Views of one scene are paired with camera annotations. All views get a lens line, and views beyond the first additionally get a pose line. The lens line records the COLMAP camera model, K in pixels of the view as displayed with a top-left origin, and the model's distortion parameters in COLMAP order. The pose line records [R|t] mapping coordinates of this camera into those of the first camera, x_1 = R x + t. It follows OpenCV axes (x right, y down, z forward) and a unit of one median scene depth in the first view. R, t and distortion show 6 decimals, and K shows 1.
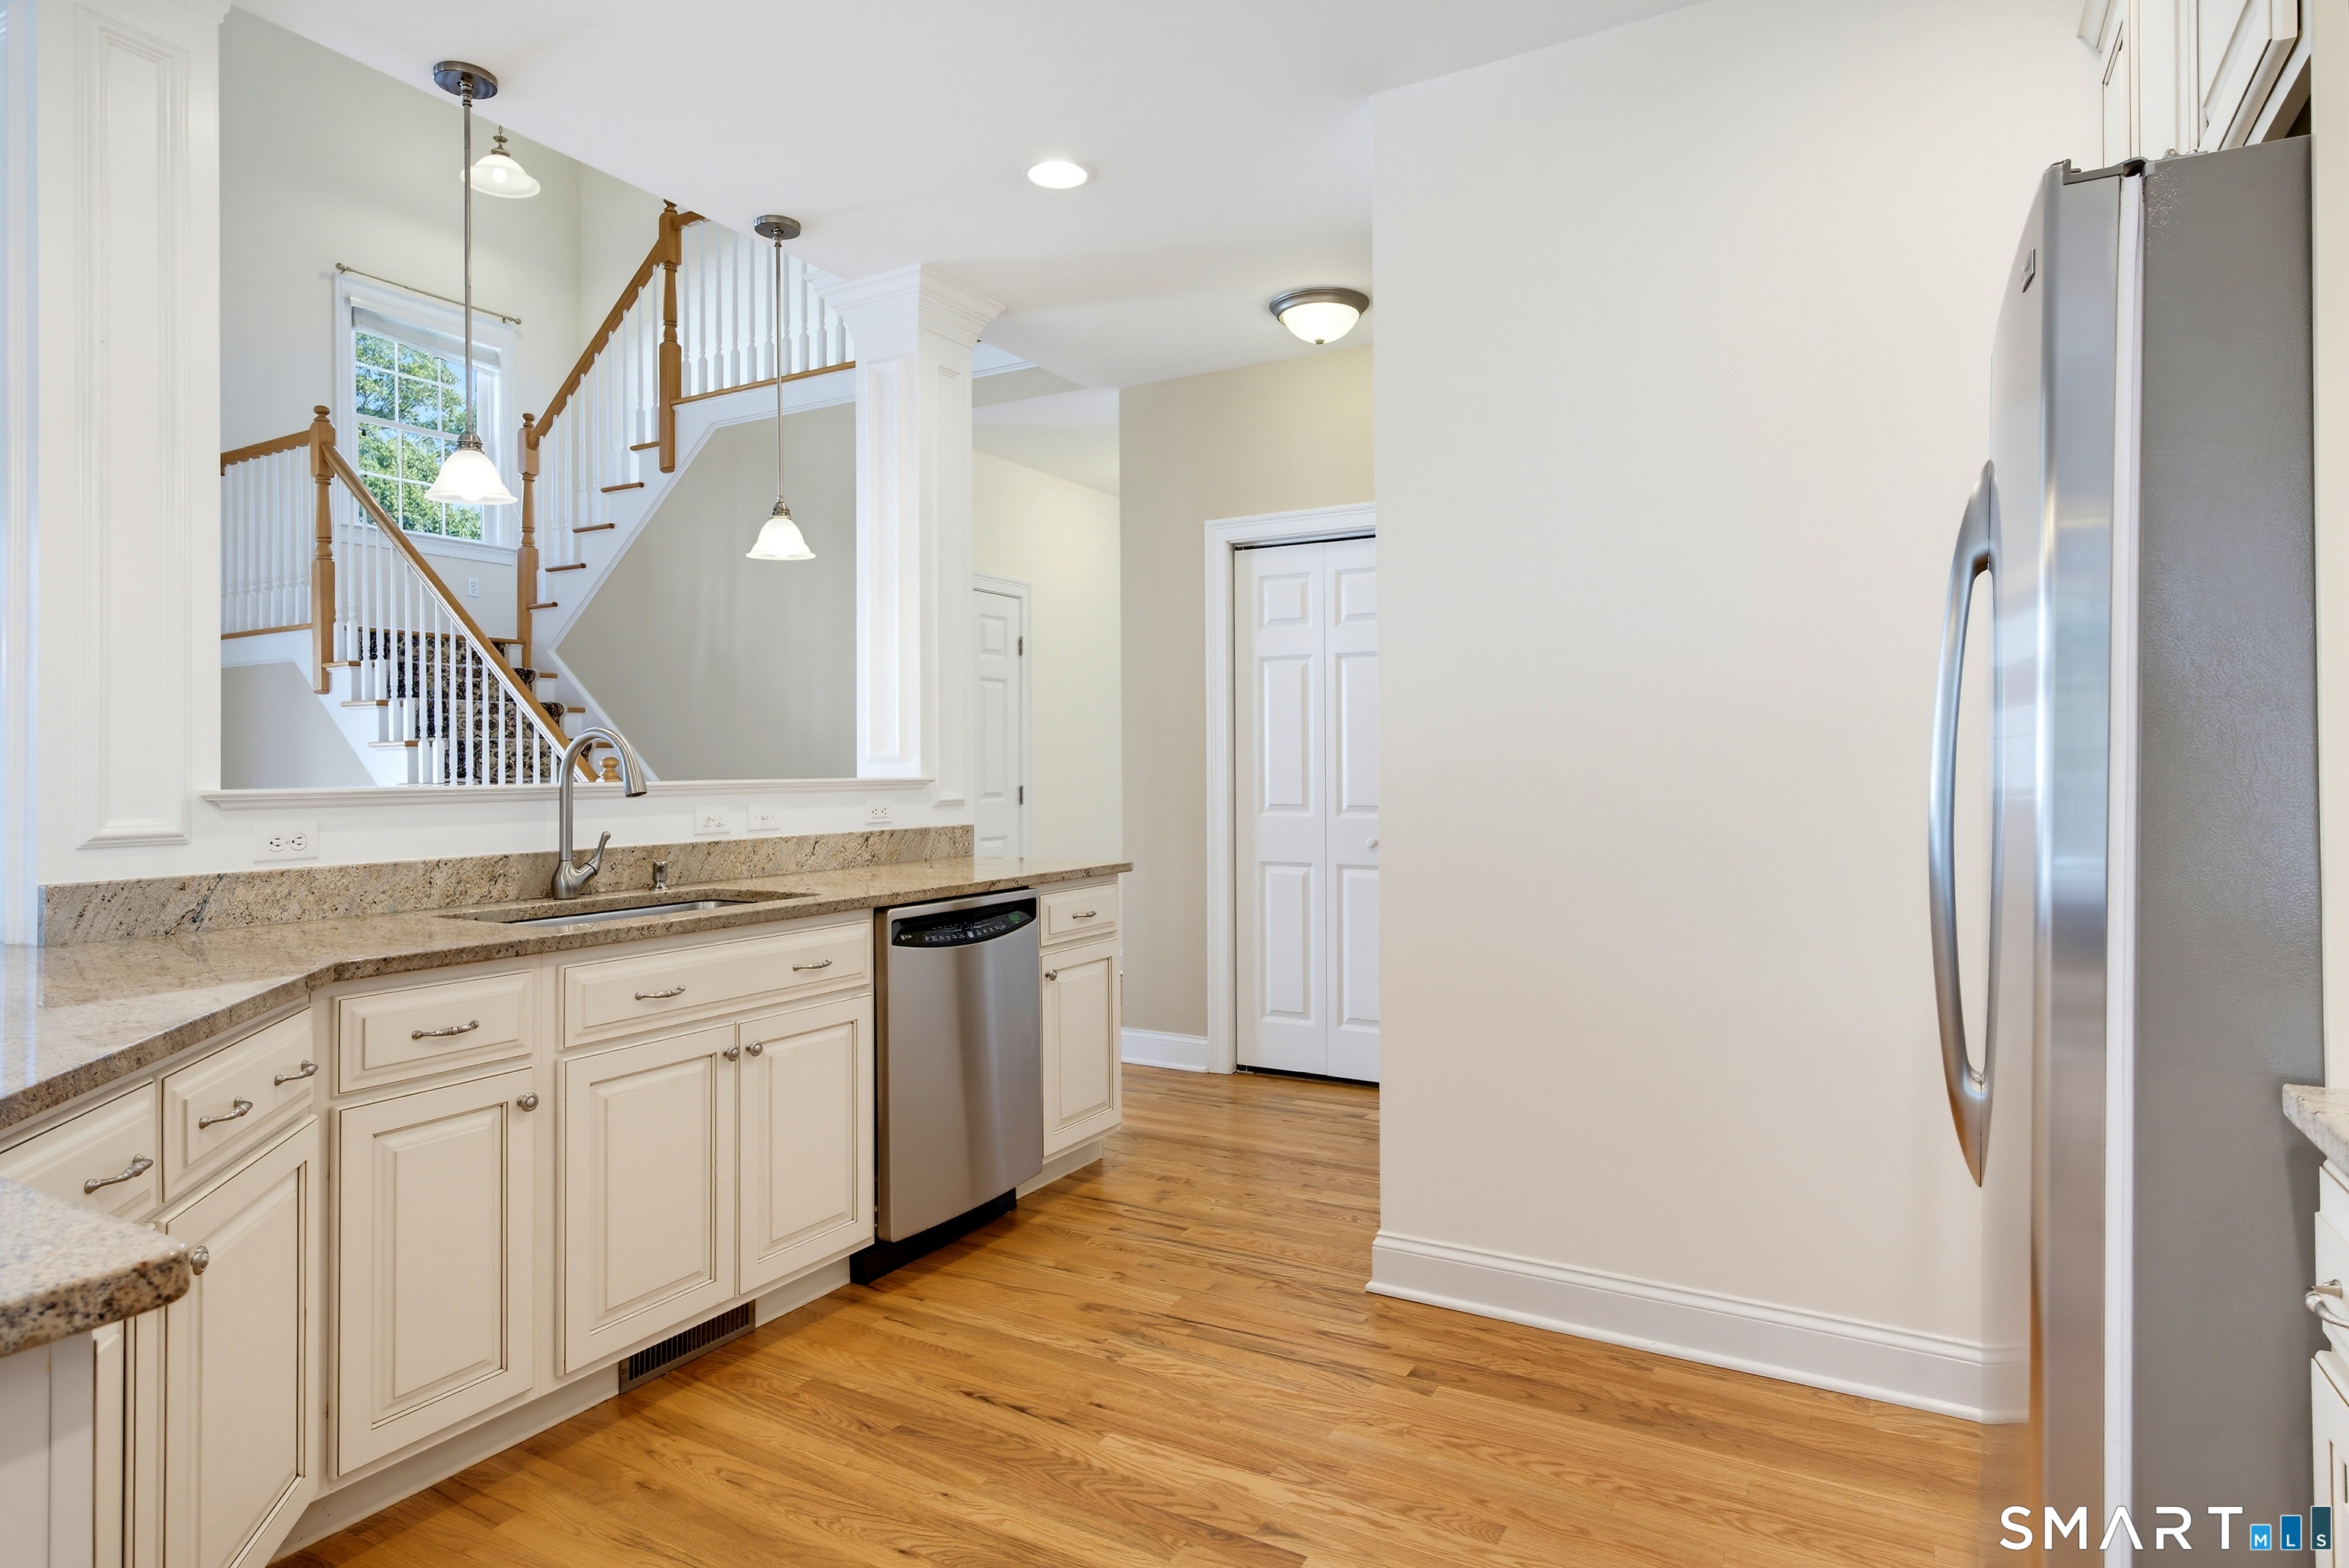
lens RADIAL K [[1314.9, 0, 1167.8], [0, 1314.9, 758.1], [0, 0, 1]] dist [0.002996, 0.007286]
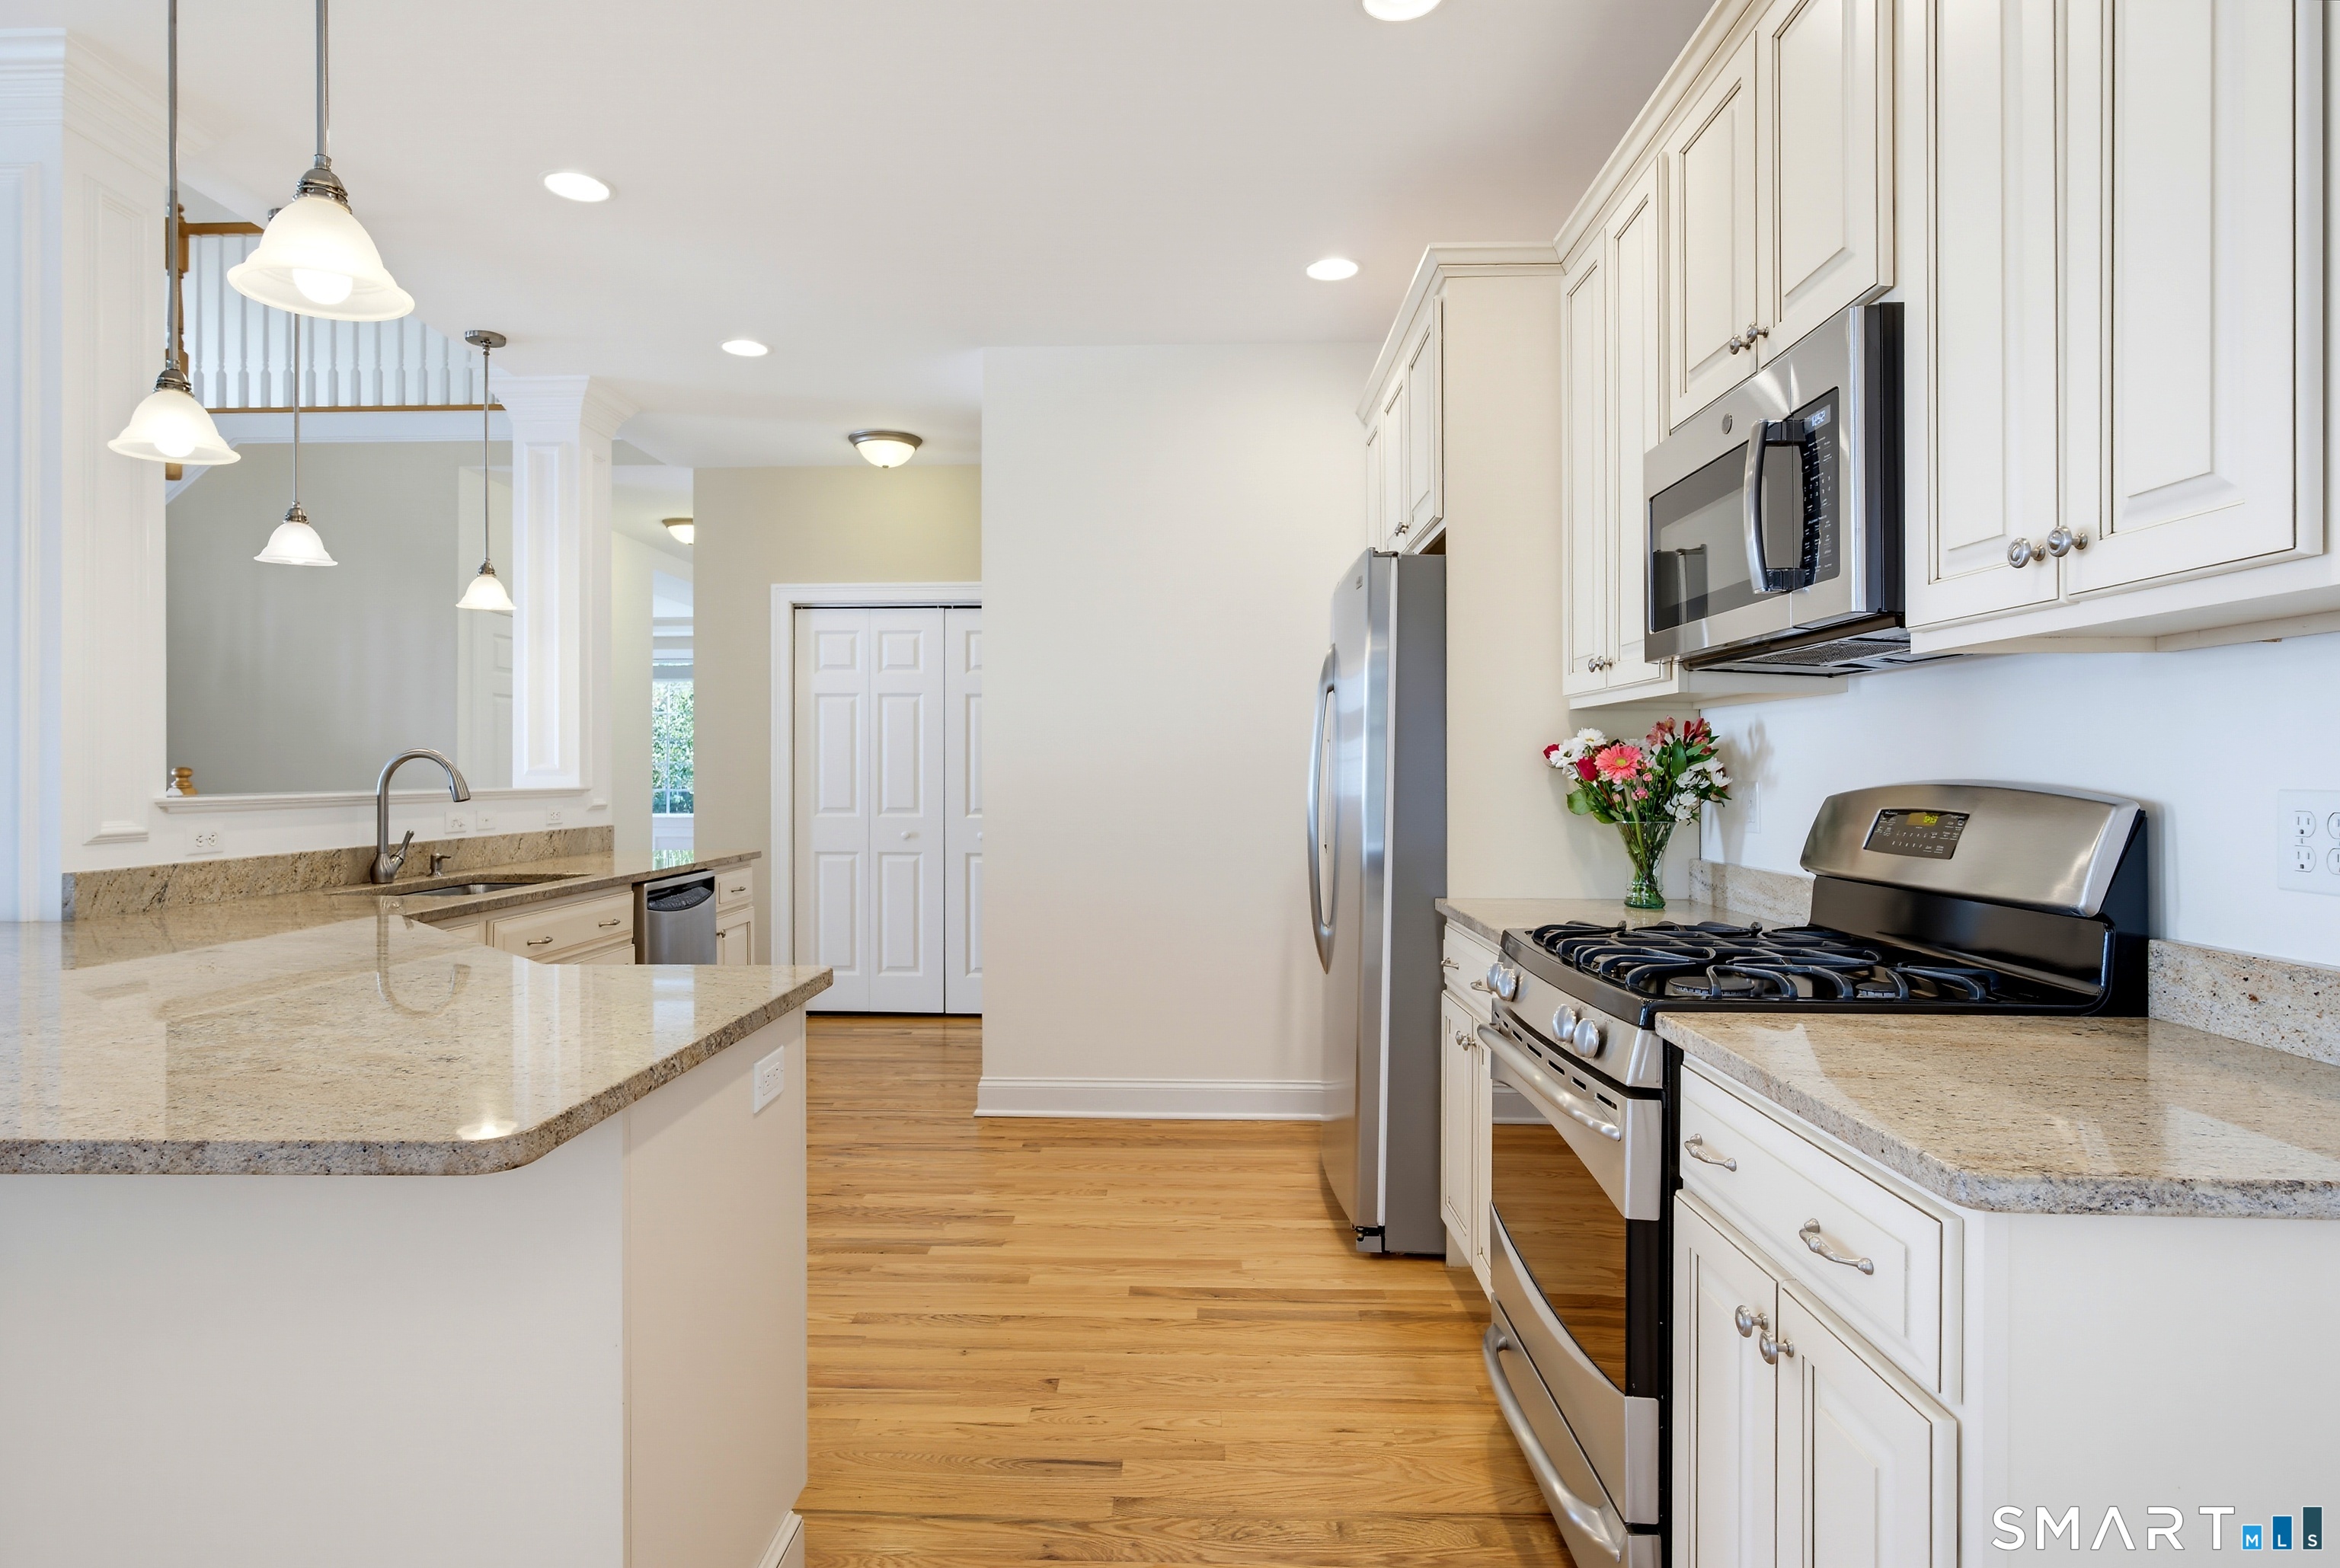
lens RADIAL K [[1278.0, 0, 1166.3], [0, 1278.0, 785.3], [0, 0, 1]] dist [0.002660, 0.001617]
pose [[0.875797, 0.000343, 0.482680, -0.384051], [-0.007368, 0.999893, 0.012659, -0.008465], [-0.482623, -0.014643, 0.875706, -0.434331]]
